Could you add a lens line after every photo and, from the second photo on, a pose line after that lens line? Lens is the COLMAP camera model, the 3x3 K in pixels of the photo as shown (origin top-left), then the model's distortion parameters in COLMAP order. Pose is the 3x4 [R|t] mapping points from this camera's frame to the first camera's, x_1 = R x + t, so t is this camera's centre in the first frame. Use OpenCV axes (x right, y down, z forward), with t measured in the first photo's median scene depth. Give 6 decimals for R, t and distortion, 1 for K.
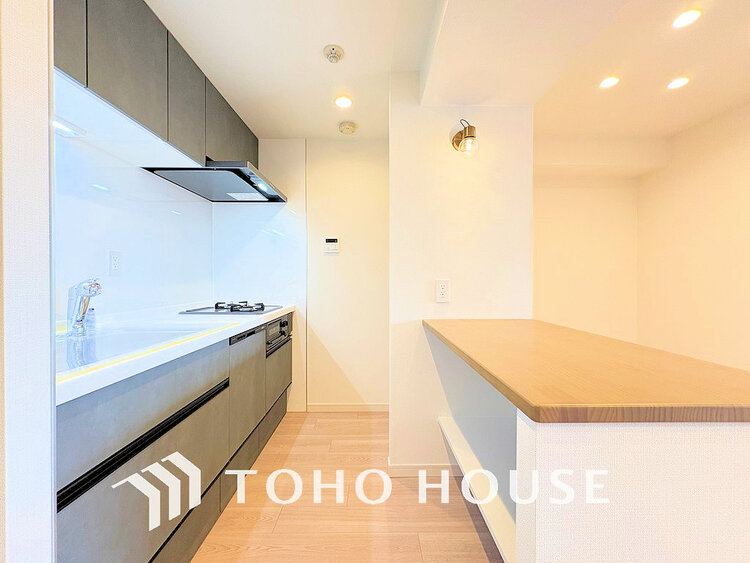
lens RADIAL K [[296.7, 0, 375.2], [0, 296.7, 280.2], [0, 0, 1]] dist [0.000974, 0.000012]
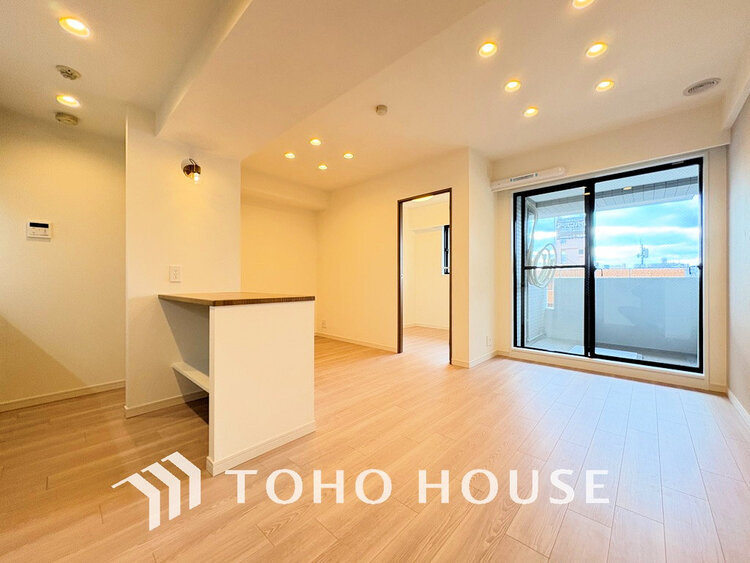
lens RADIAL K [[296.7, 0, 374.0], [0, 296.7, 281.3], [0, 0, 1]] dist [0.000974, 0.000012]
pose [[0.688457, 0.001772, 0.725275, -0.144304], [0.003679, 0.999976, -0.005935, 0.082639], [-0.725268, 0.006754, 0.688434, -0.643388]]
